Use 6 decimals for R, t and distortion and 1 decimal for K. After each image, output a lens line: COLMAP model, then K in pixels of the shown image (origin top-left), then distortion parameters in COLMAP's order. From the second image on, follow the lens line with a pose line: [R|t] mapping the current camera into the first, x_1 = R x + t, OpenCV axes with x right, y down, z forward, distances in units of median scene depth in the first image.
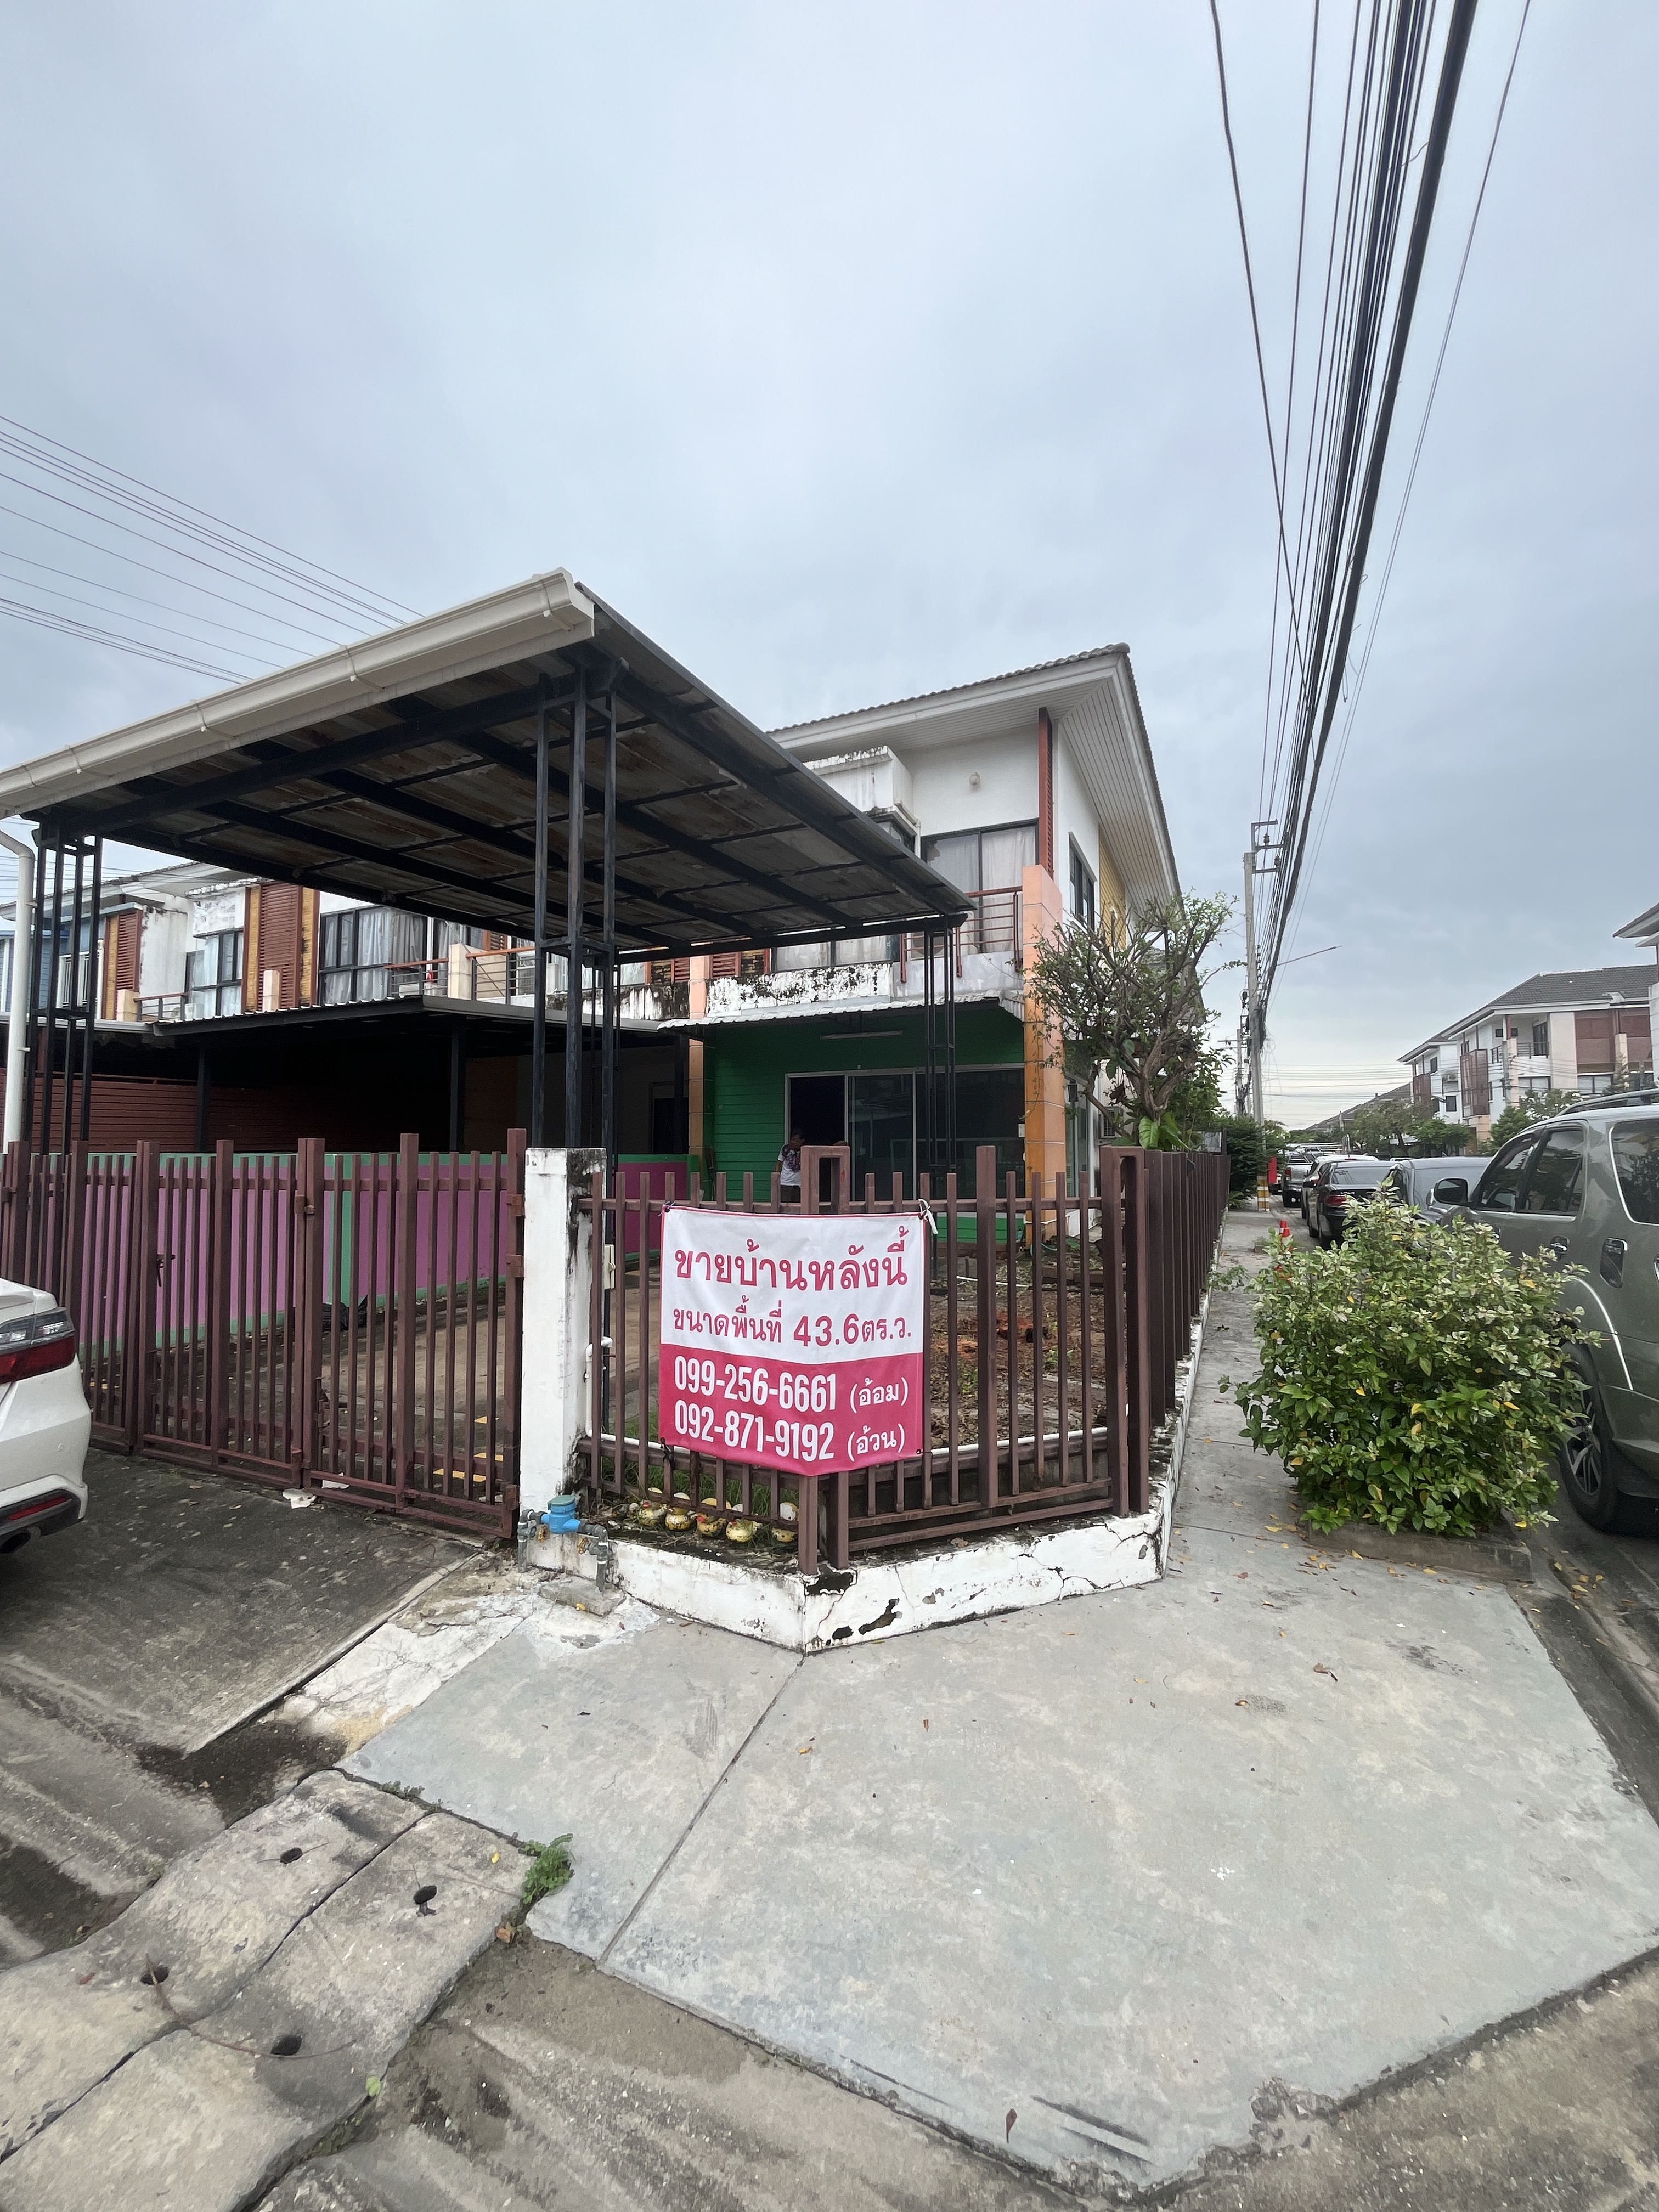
lens RADIAL K [[886.0, 0, 830.5], [0, 886.0, 1108.3], [0, 0, 1]] dist [-0.001222, -0.000664]
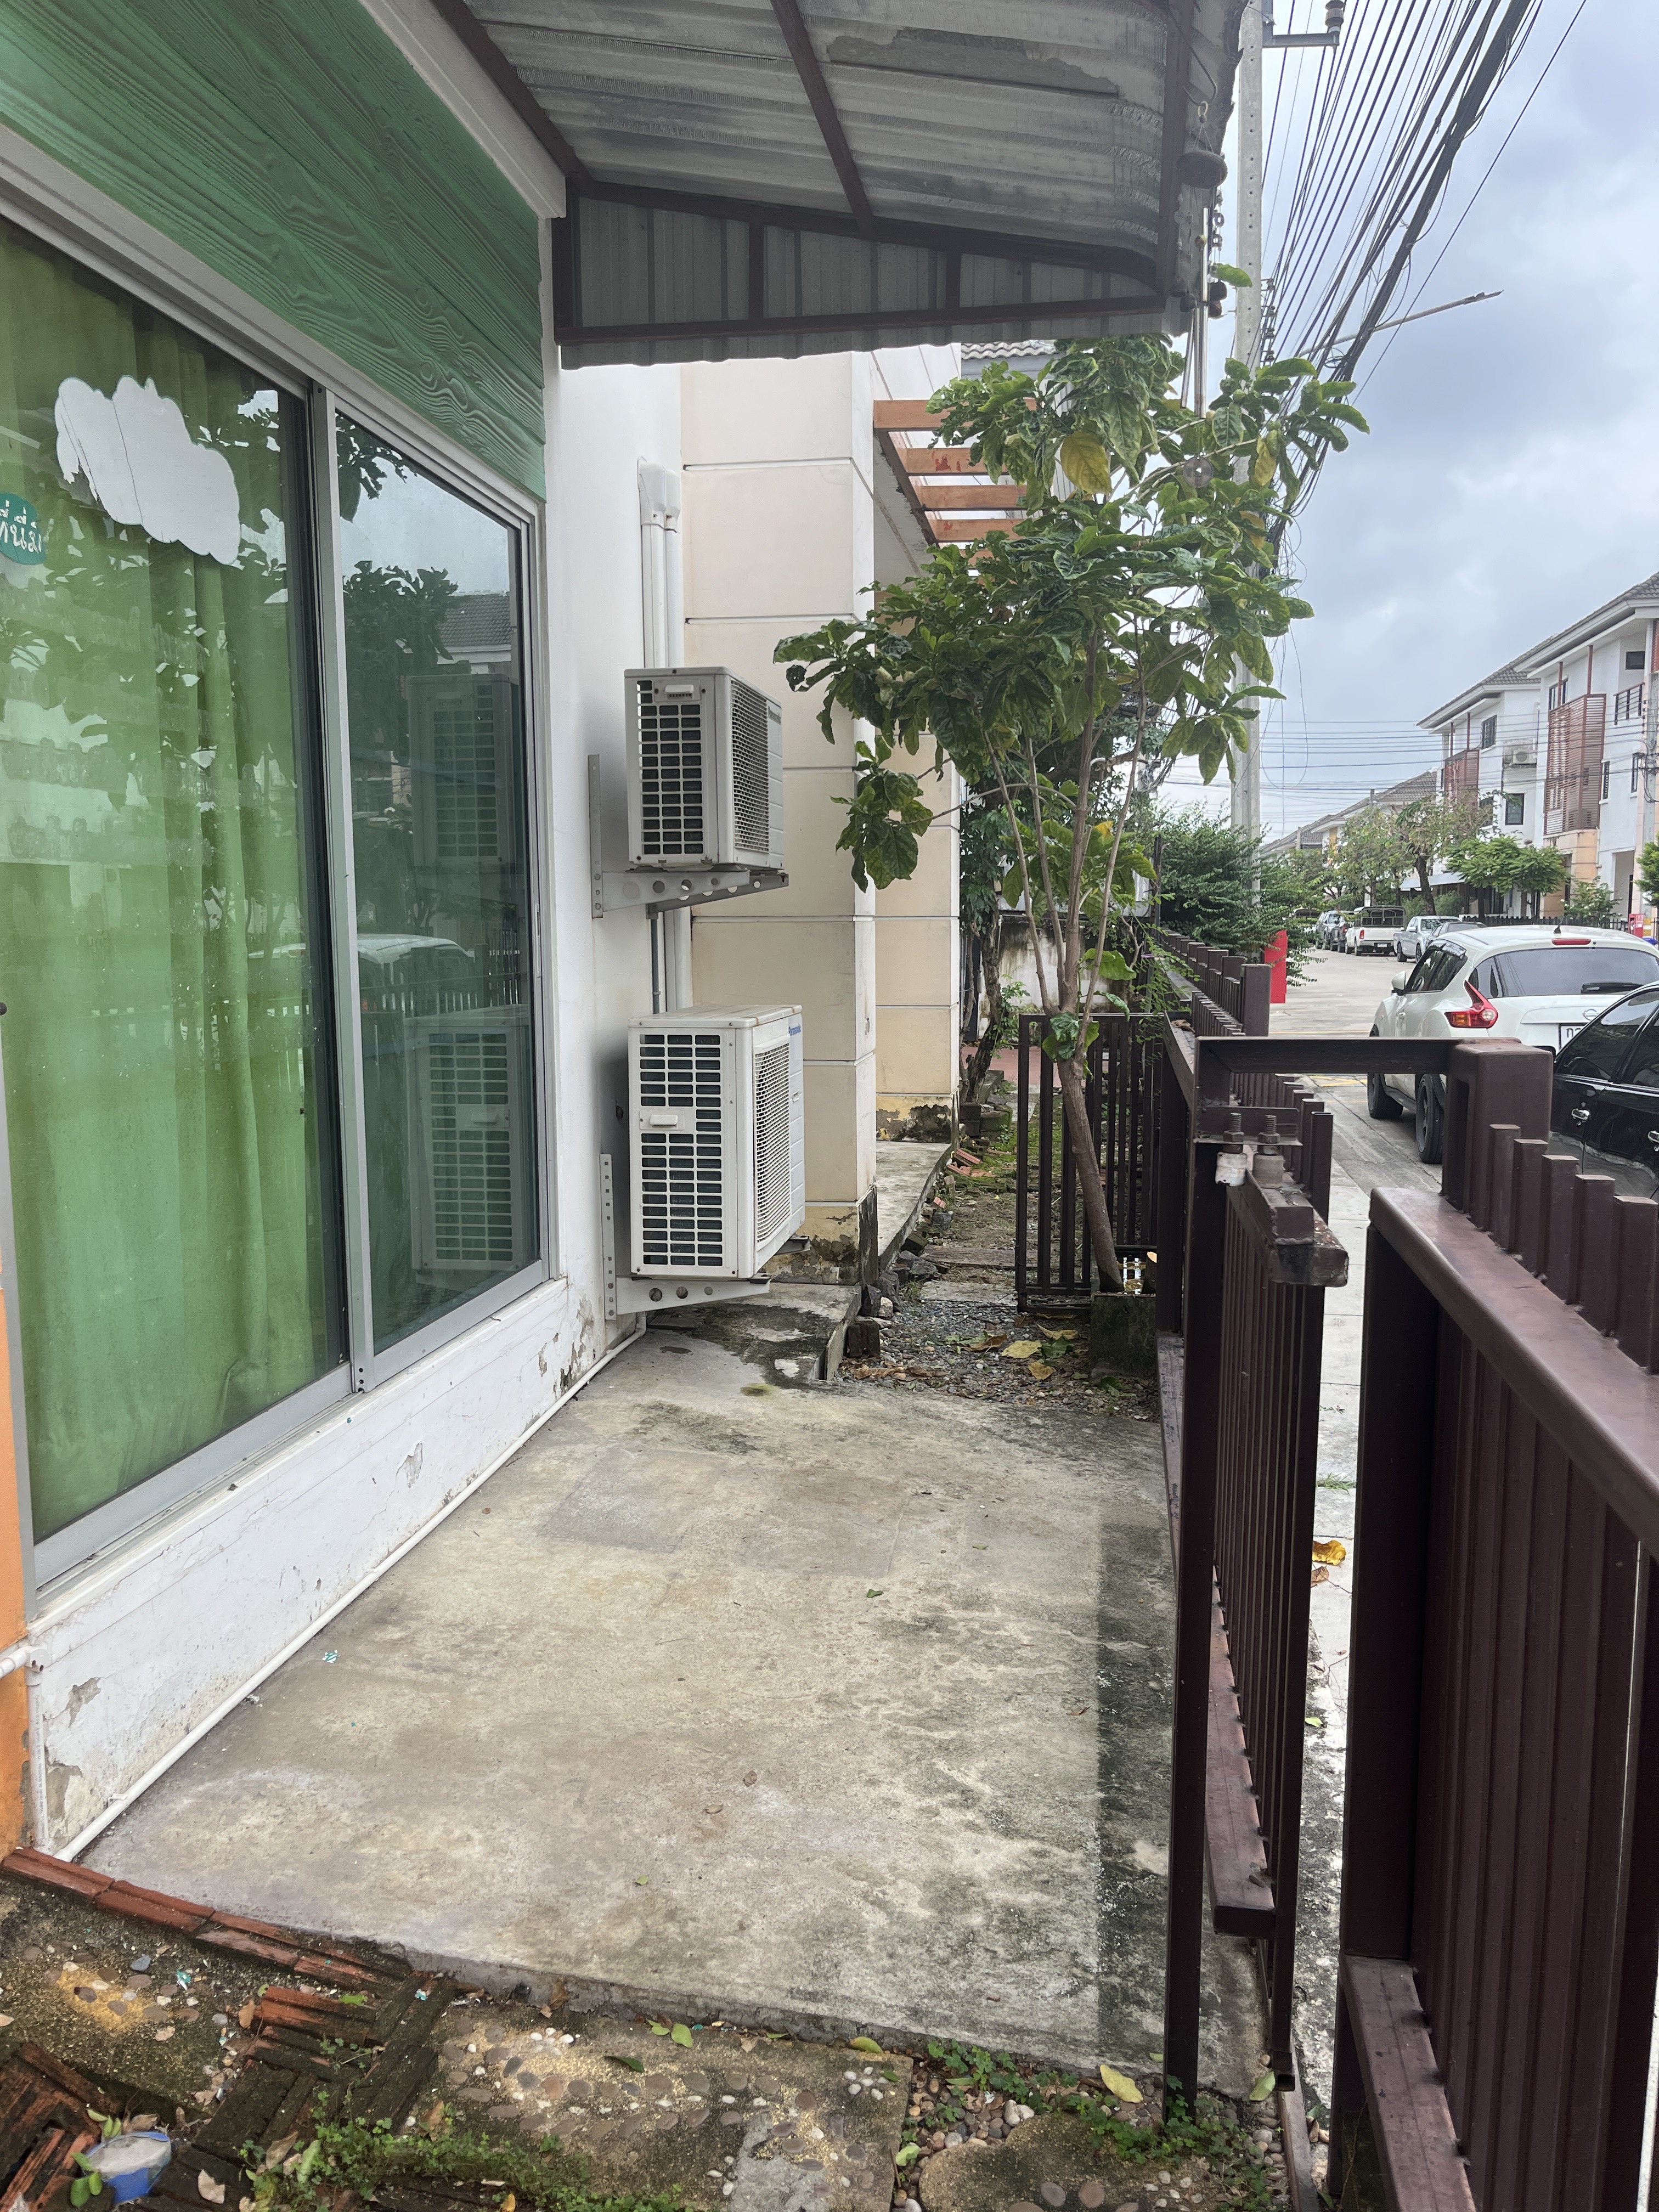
lens RADIAL K [[1666.5, 0, 829.2], [0, 1666.5, 1111.4], [0, 0, 1]] dist [0.001933, 0.000329]
pose [[0.965117, -0.039098, 0.258885, 0.070410], [-0.005615, 0.985469, 0.169761, 0.006868], [-0.261760, -0.165293, 0.950873, 0.183197]]
